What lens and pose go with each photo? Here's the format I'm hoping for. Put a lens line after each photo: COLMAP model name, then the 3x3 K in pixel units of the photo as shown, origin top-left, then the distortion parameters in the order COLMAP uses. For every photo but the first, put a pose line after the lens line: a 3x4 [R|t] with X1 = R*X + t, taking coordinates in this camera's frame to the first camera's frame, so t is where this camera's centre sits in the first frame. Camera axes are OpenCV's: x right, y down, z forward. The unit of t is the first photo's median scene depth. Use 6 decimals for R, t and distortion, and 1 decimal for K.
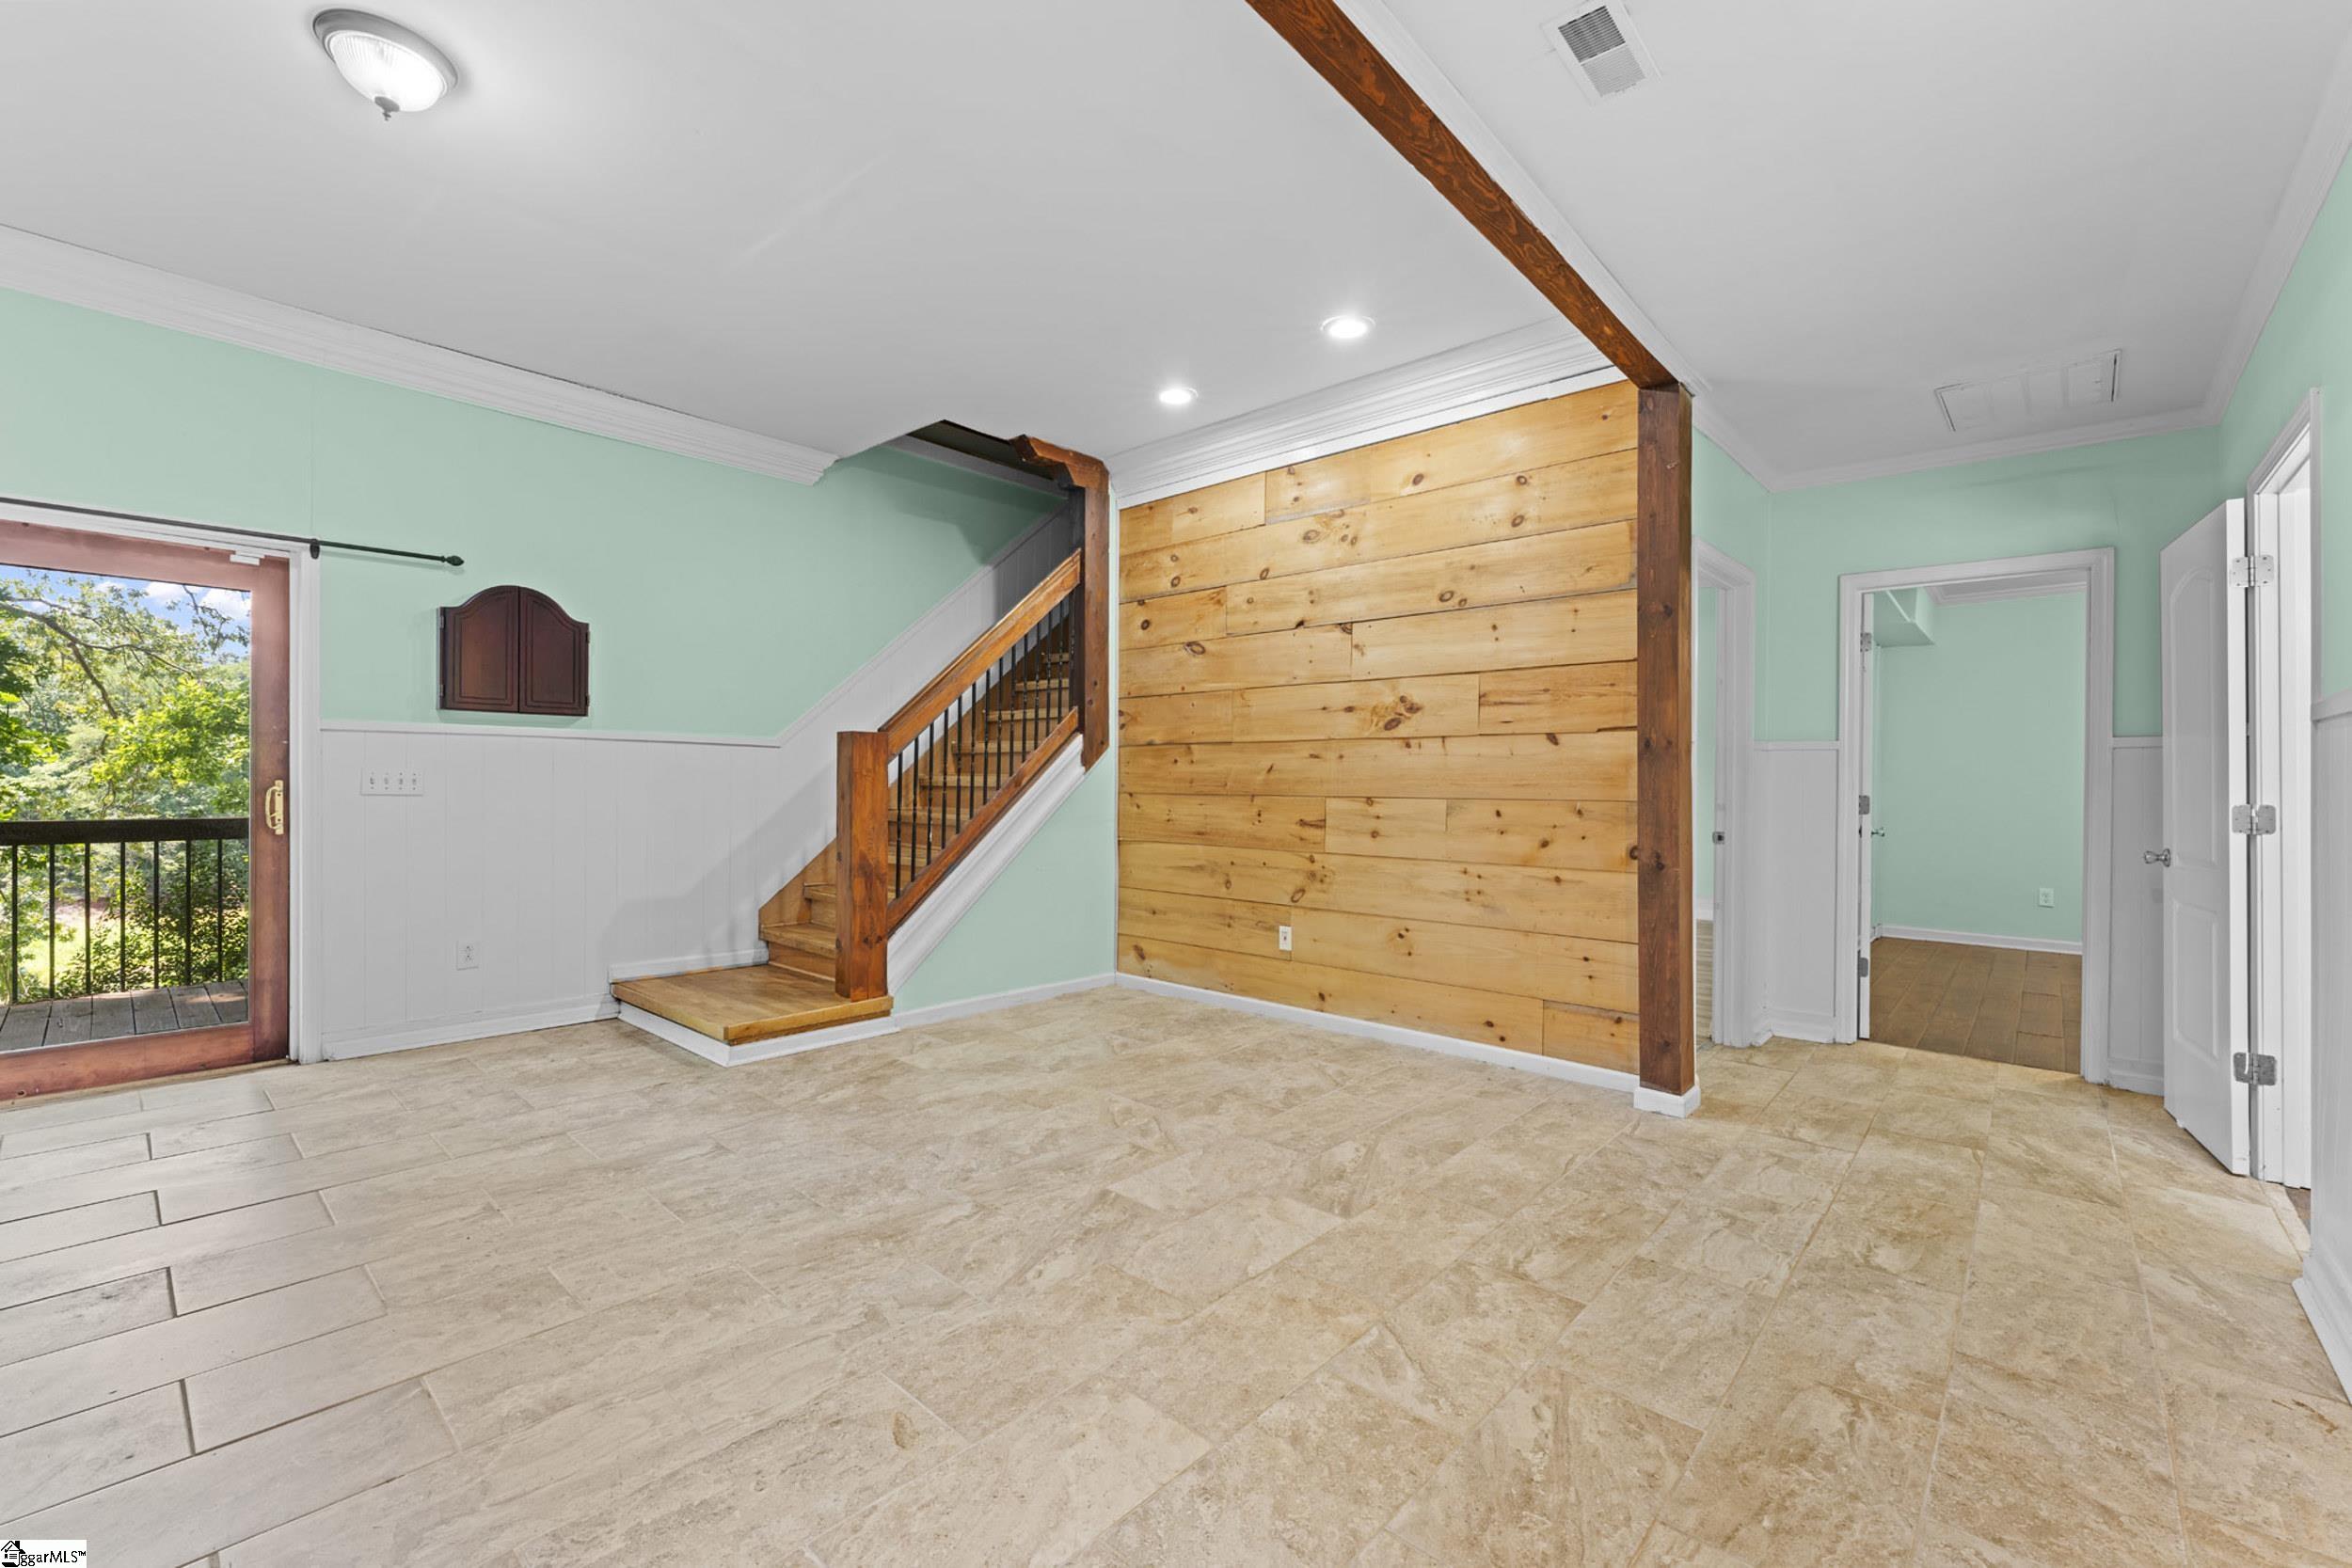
lens RADIAL K [[970.3, 0, 1162.2], [0, 970.3, 775.2], [0, 0, 1]] dist [0.000719, 0.000015]
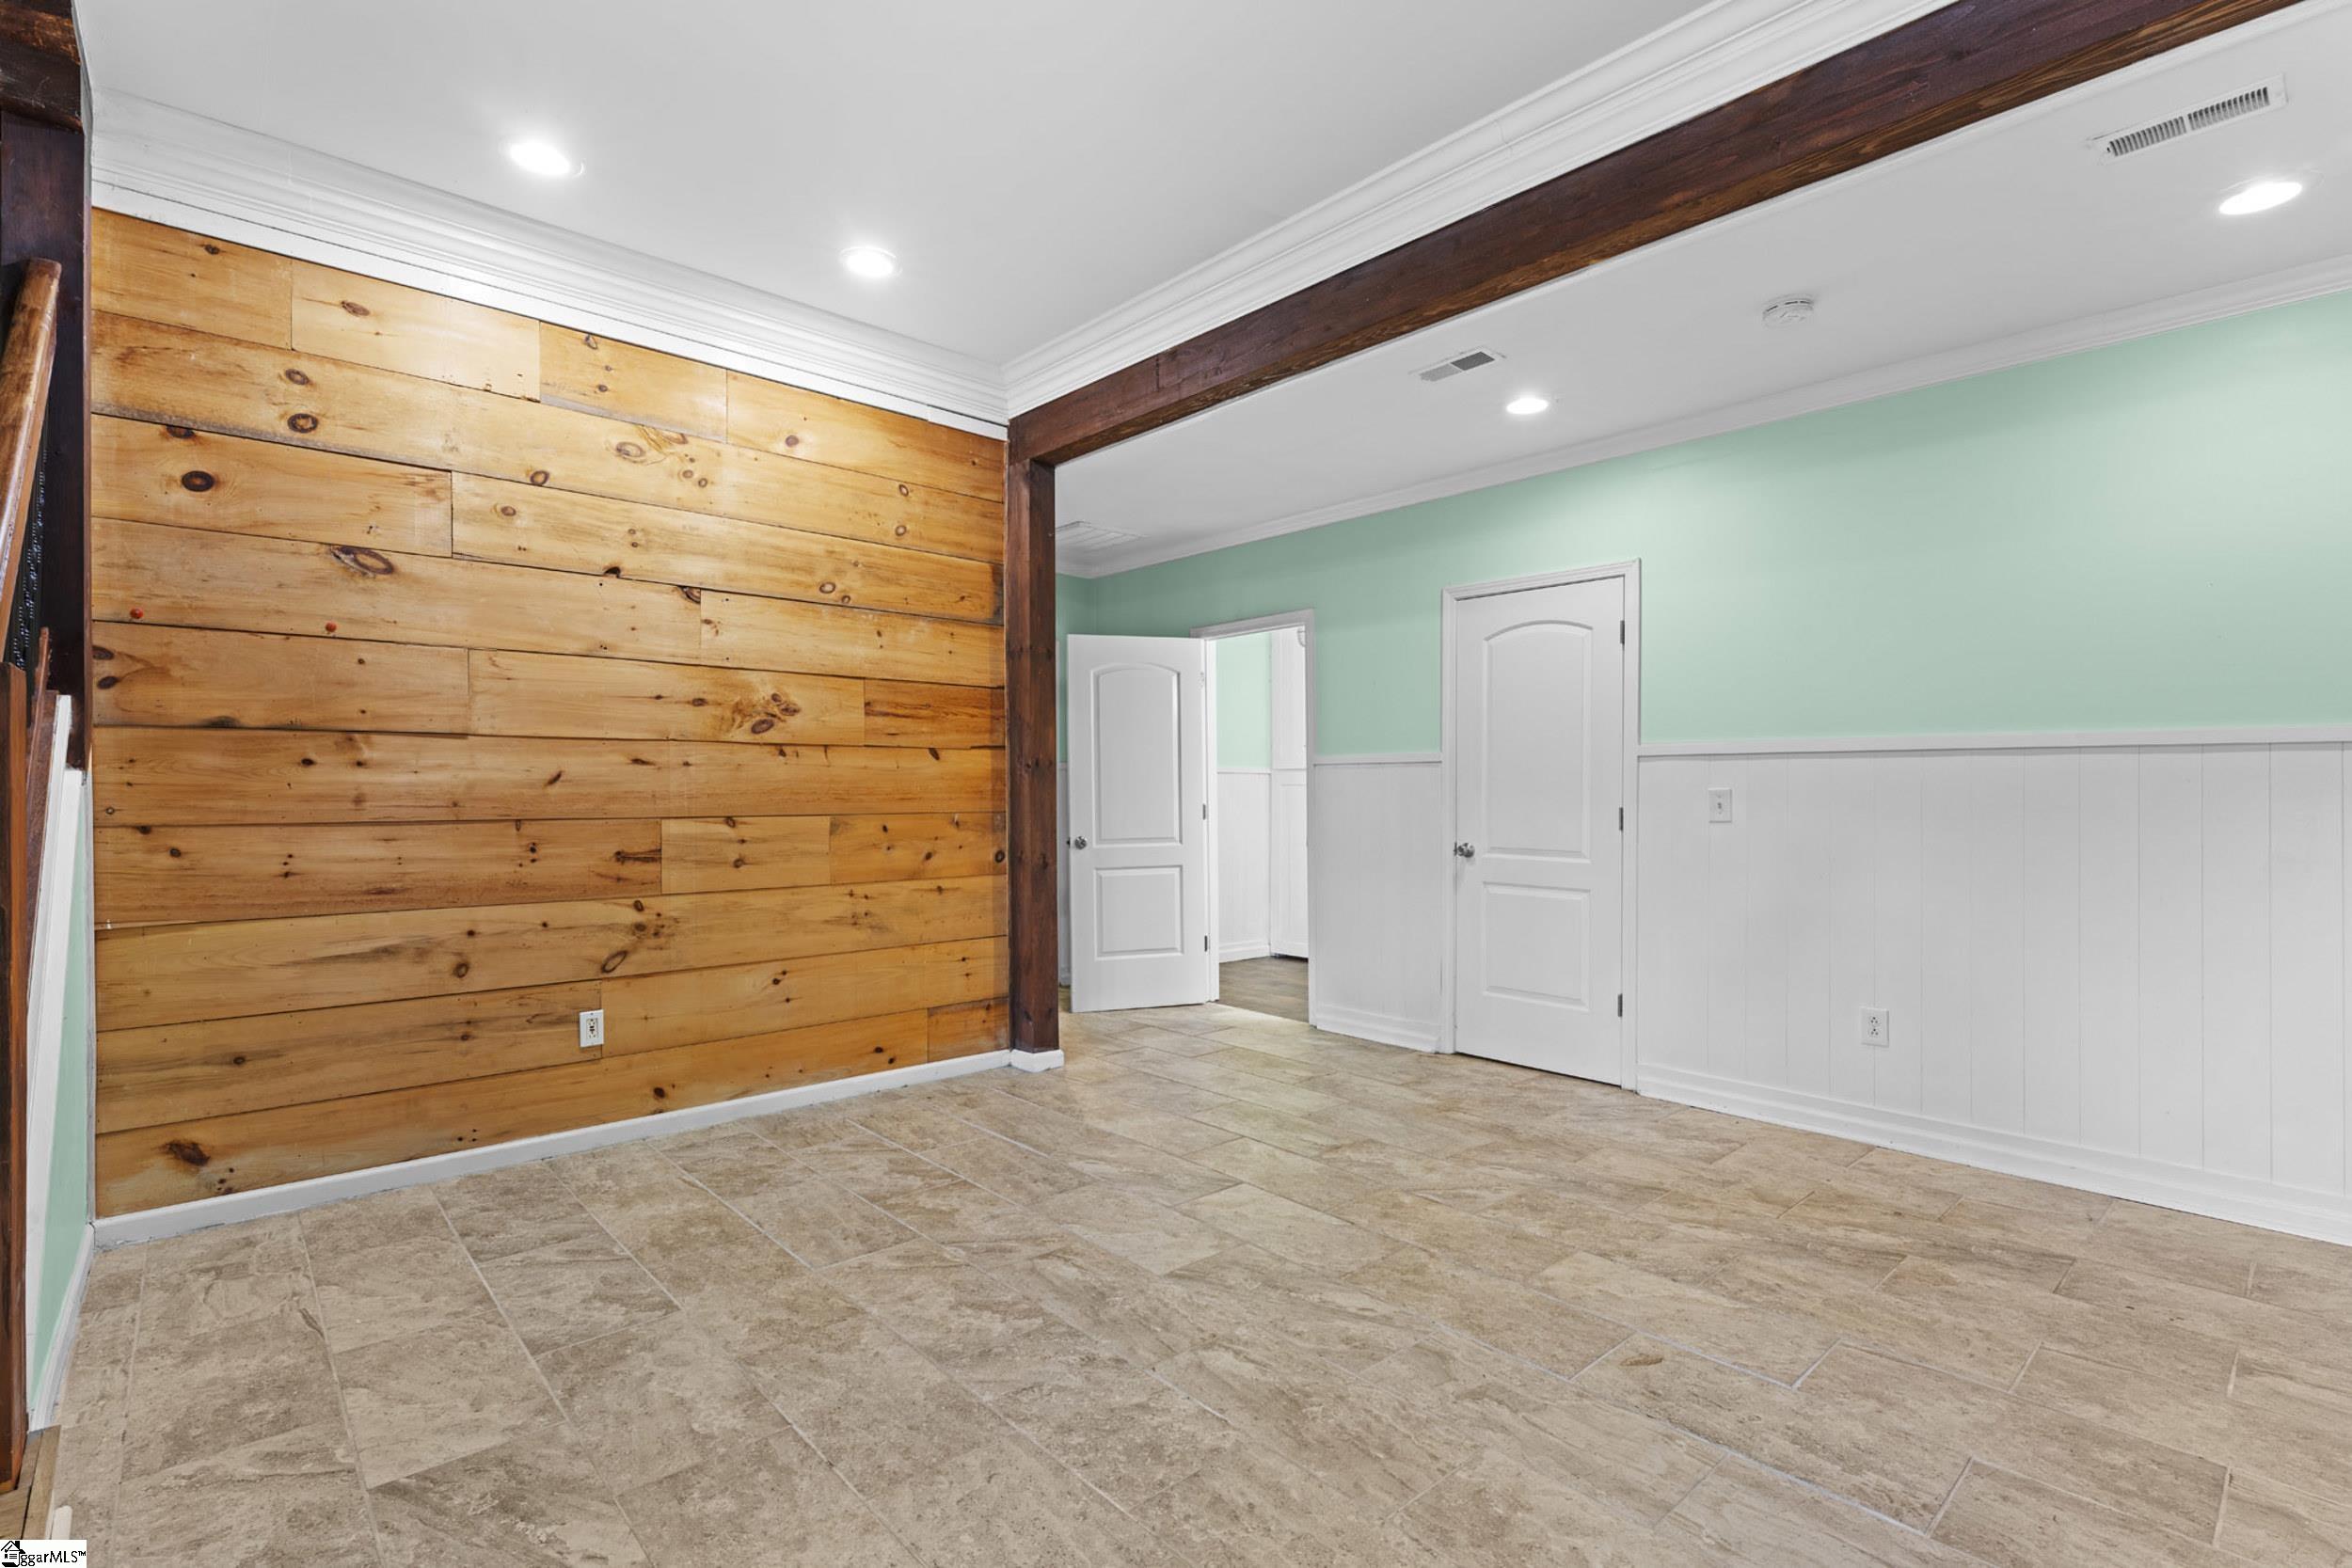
lens RADIAL K [[1073.4, 0, 1176.0], [0, 1073.4, 784.0], [0, 0, 1]] dist [0.000082, -0.000353]
pose [[0.096941, -0.001588, 0.995289, -0.723320], [-0.006386, 0.999977, 0.002217, -0.009446], [-0.995270, -0.006571, 0.096928, 0.646306]]
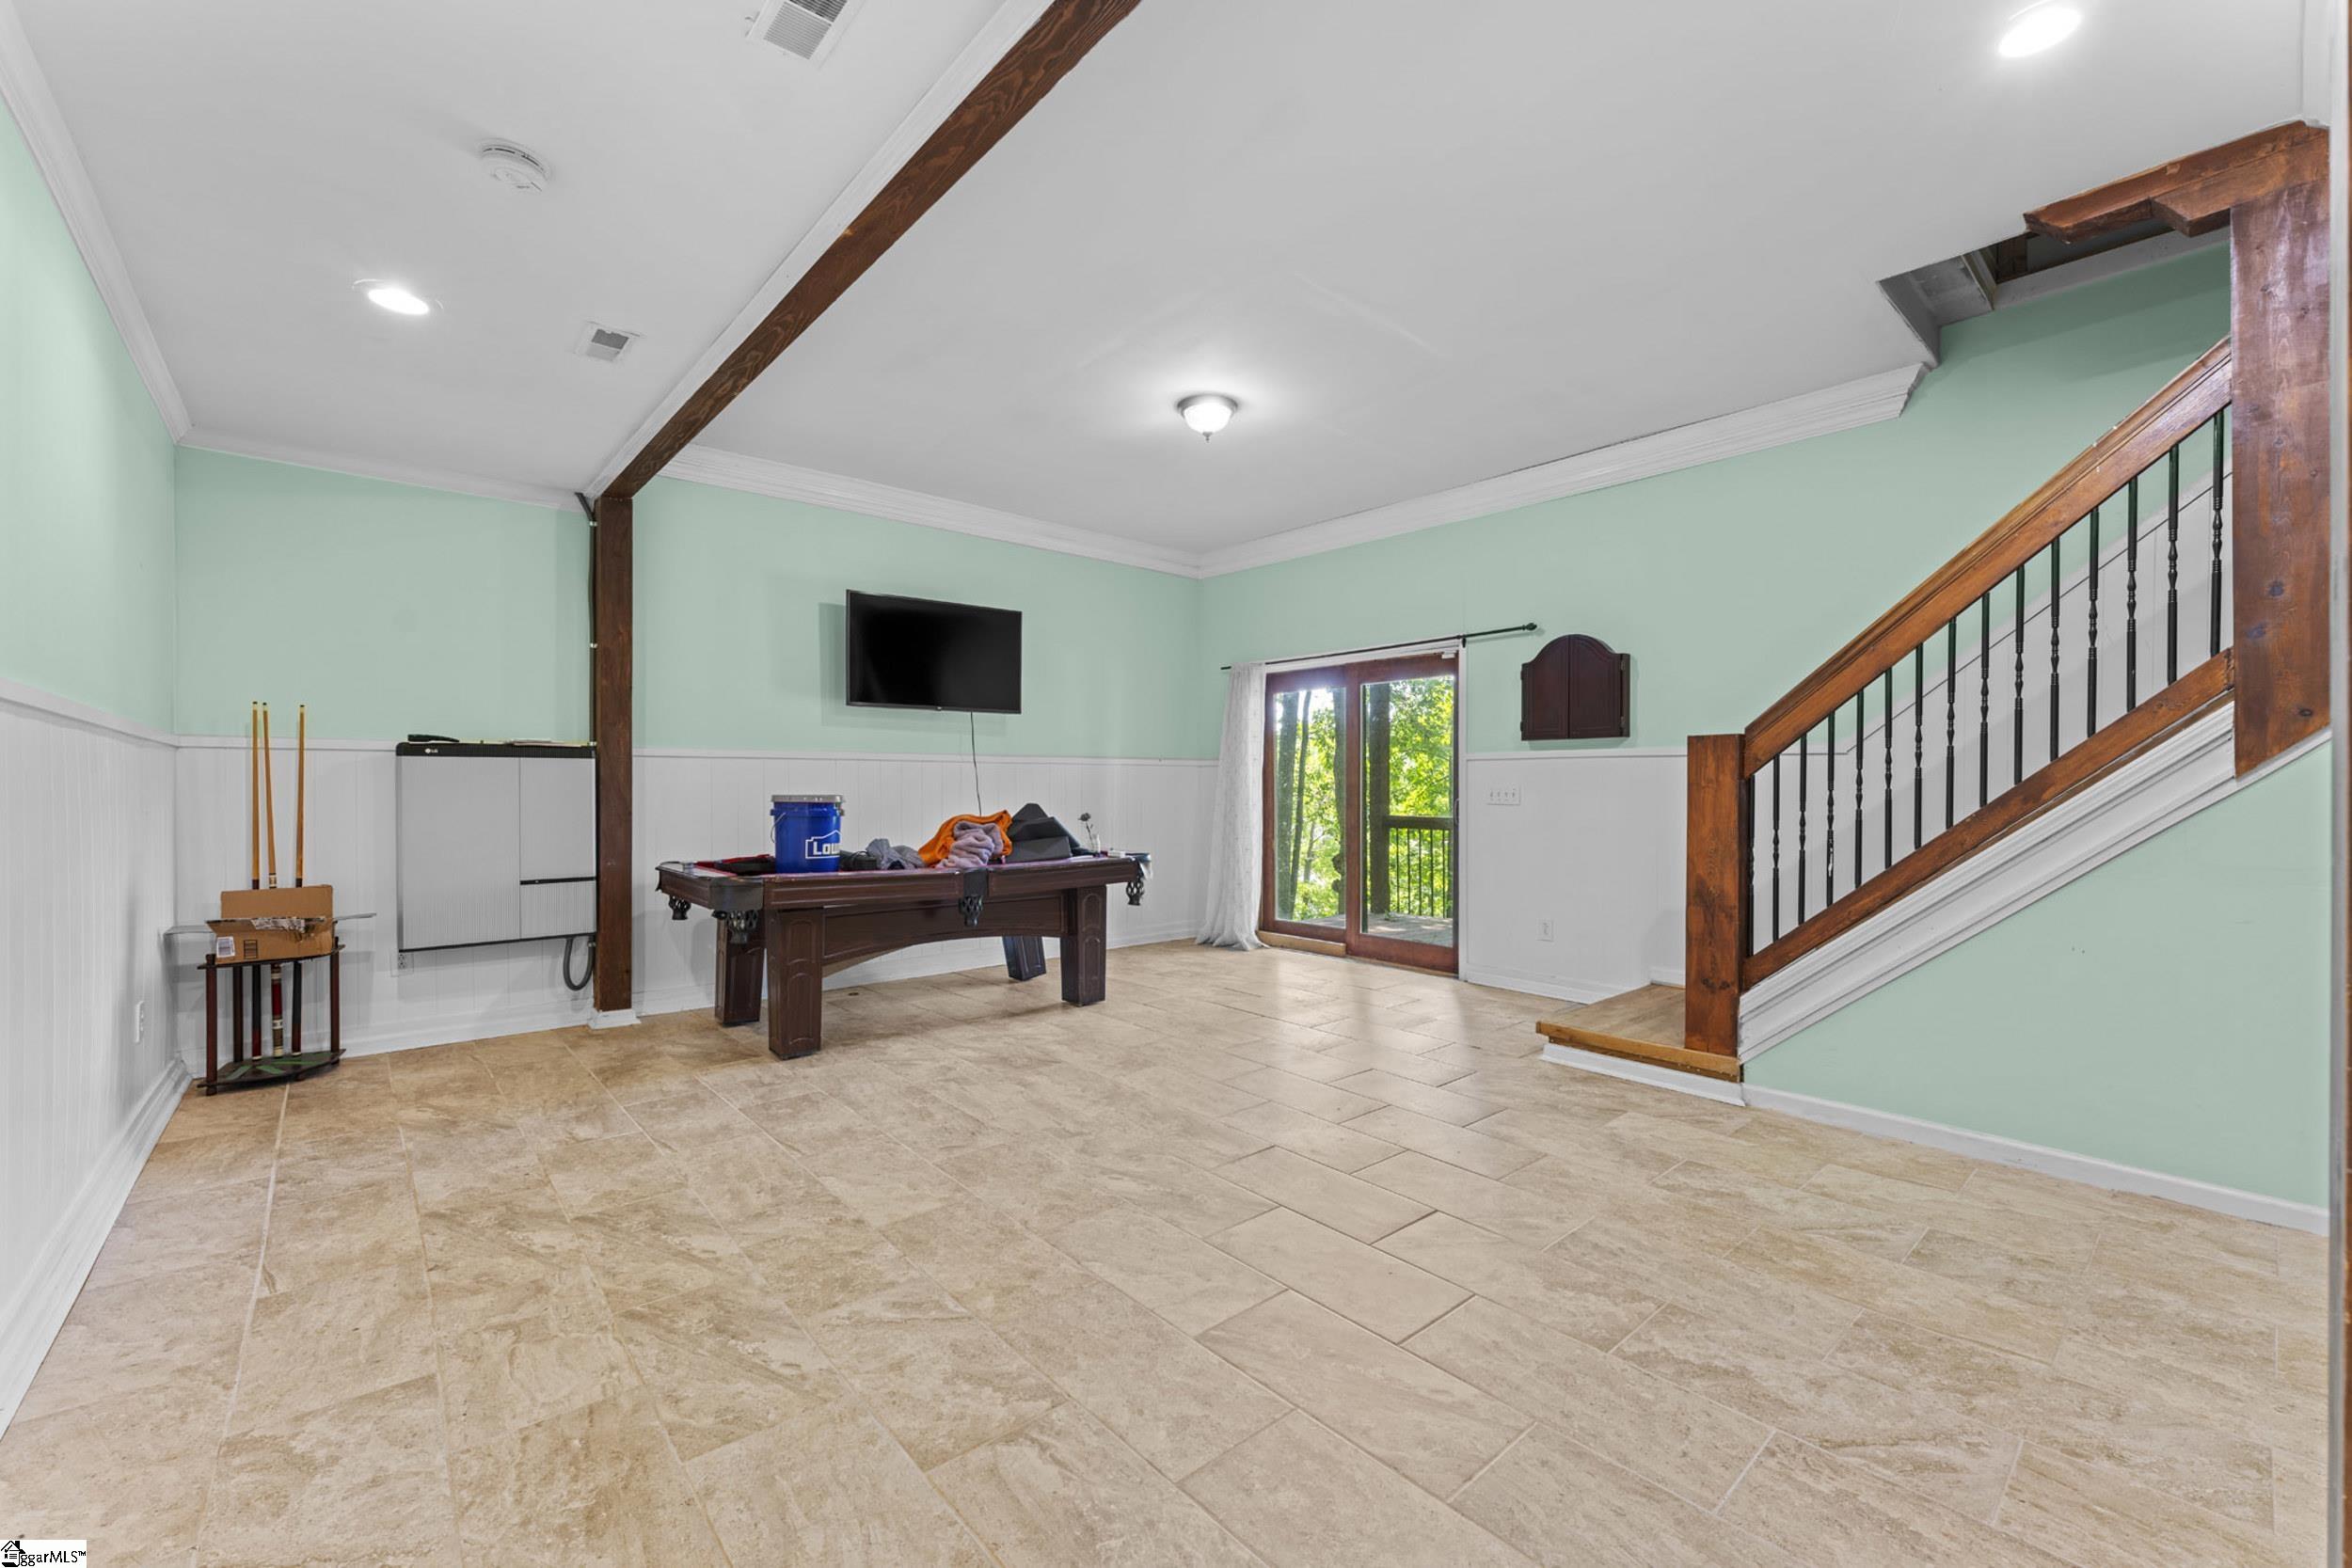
lens RADIAL K [[953.8, 0, 1176.0], [0, 953.8, 784.0], [0, 0, 1]] dist [0.000081, 0.000042]
pose [[-0.113741, -0.013864, -0.993414, 0.658083], [0.001381, 0.999899, -0.014112, 0.009722], [0.993509, -0.002977, -0.113710, 0.724642]]
